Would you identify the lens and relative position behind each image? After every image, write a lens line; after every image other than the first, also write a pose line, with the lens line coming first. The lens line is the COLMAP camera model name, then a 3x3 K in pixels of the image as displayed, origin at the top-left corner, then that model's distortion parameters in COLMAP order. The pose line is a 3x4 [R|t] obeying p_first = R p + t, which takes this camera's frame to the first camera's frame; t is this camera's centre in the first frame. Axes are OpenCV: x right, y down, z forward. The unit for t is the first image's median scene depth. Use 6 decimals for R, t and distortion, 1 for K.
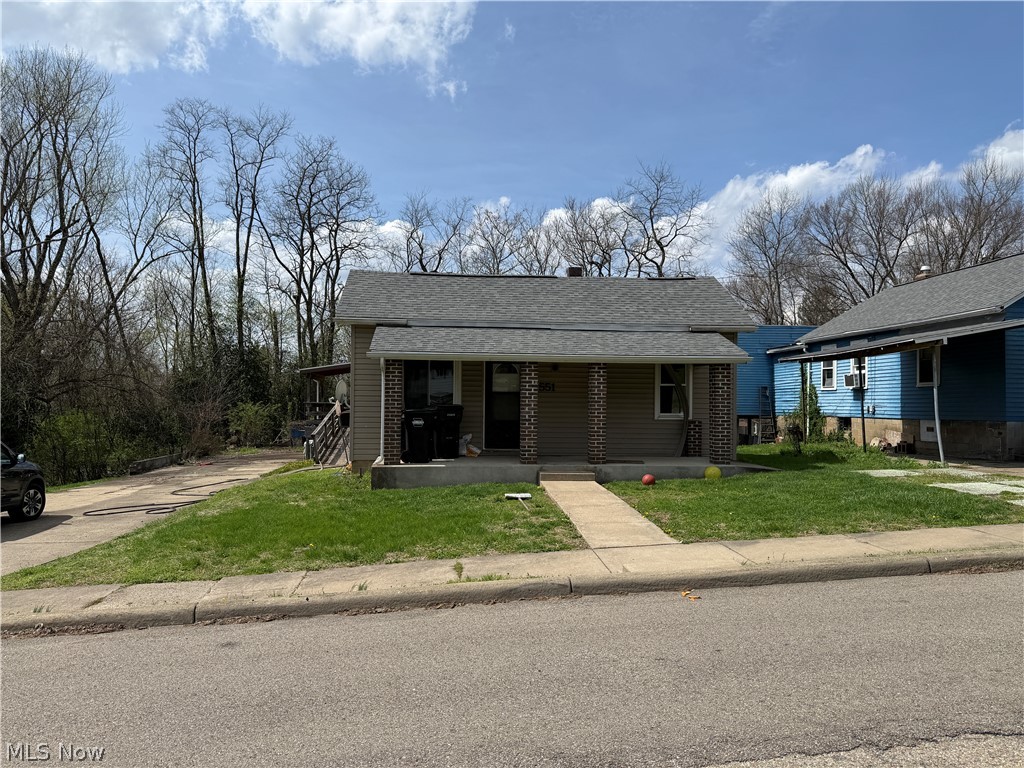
lens RADIAL K [[720.0, 0, 512.0], [0, 720.0, 384.0], [0, 0, 1]] dist [0.031642, 0.000267]
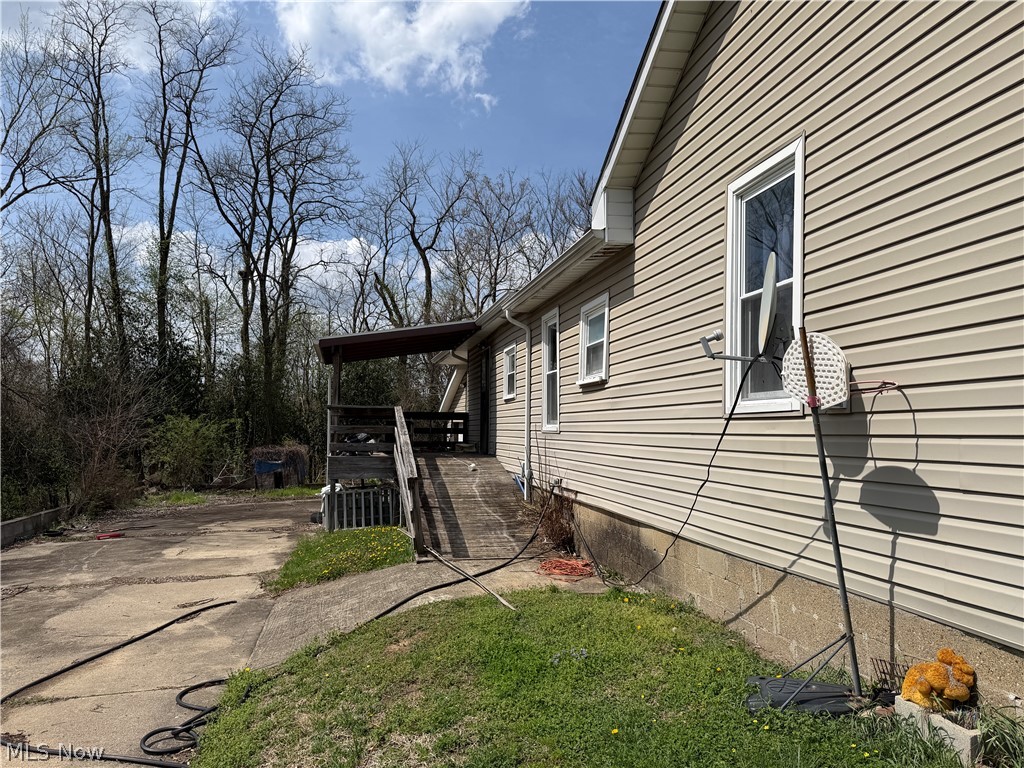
lens RADIAL K [[726.5, 0, 512.0], [0, 726.5, 384.0], [0, 0, 1]] dist [0.004583, 0.001576]
pose [[0.993761, 0.007204, 0.111301, -0.122041], [-0.003096, 0.999309, -0.037038, 0.015769], [-0.111491, 0.036462, 0.993096, 0.280112]]
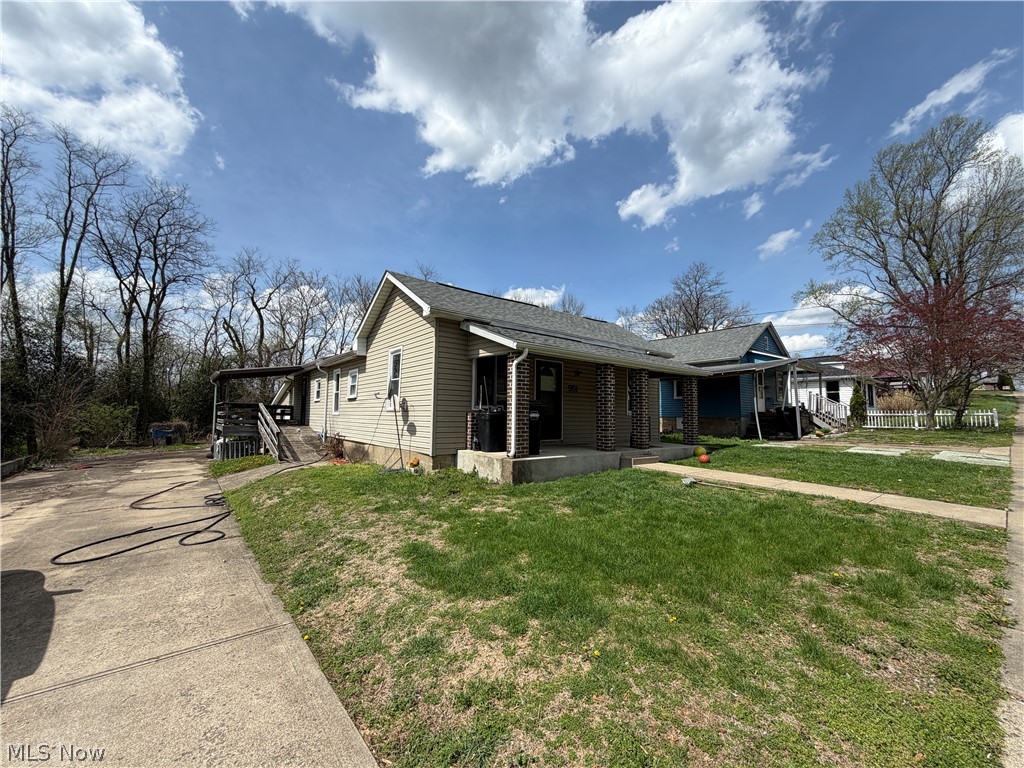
lens RADIAL K [[407.4, 0, 510.2], [0, 407.4, 386.2], [0, 0, 1]] dist [-0.000592, 0.000356]
pose [[0.842169, 0.042858, 0.537507, -0.142410], [-0.020497, 0.998660, -0.047513, 0.012112], [-0.538823, 0.028997, 0.841920, 0.158364]]
